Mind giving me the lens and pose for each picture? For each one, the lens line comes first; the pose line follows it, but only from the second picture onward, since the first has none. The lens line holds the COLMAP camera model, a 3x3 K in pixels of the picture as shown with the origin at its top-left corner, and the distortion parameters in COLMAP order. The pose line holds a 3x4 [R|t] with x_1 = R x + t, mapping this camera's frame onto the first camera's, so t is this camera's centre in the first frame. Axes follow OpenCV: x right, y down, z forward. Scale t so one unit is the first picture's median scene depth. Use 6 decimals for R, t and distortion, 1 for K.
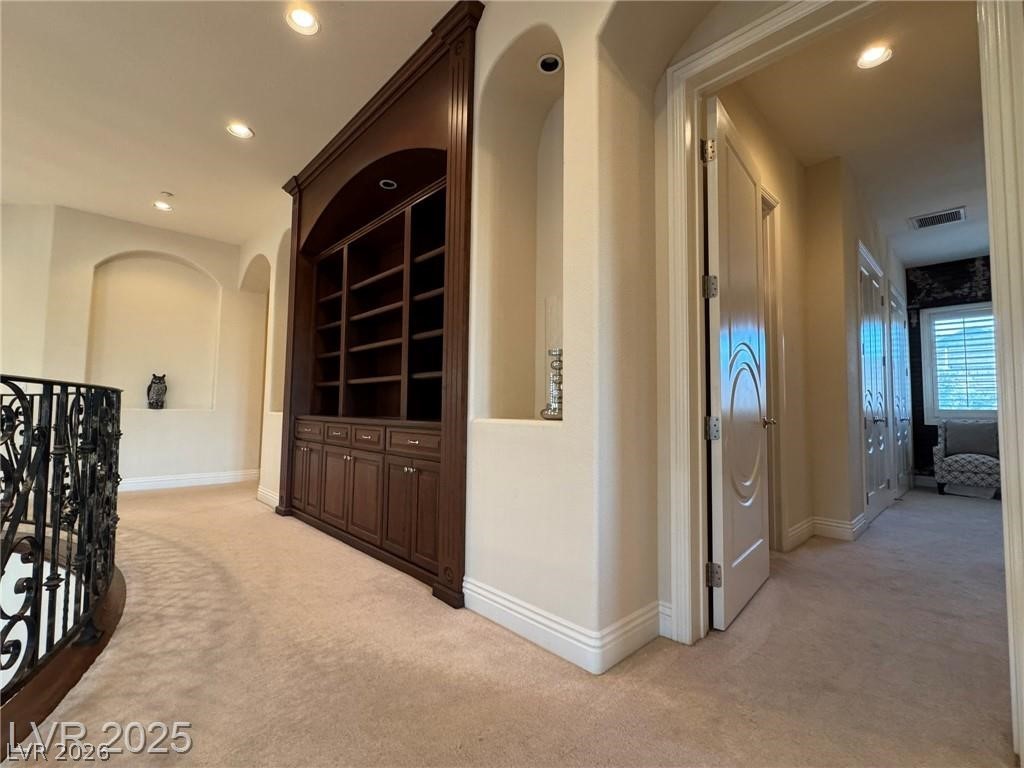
lens RADIAL K [[459.4, 0, 511.5], [0, 459.4, 382.9], [0, 0, 1]] dist [0.002743, 0.000326]
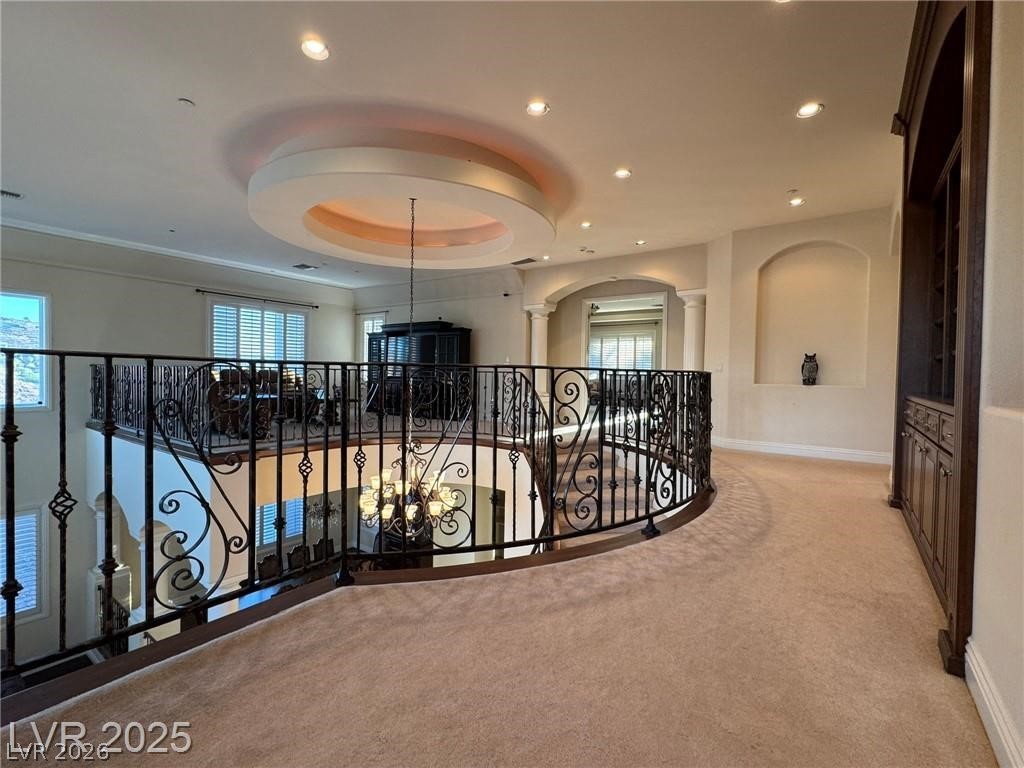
lens RADIAL K [[459.4, 0, 512.2], [0, 459.4, 383.1], [0, 0, 1]] dist [0.002743, 0.000326]
pose [[0.182479, 0.008324, -0.983175, 0.205782], [0.046272, 0.998783, 0.017044, -0.000427], [0.982120, -0.048604, 0.181872, 0.108449]]
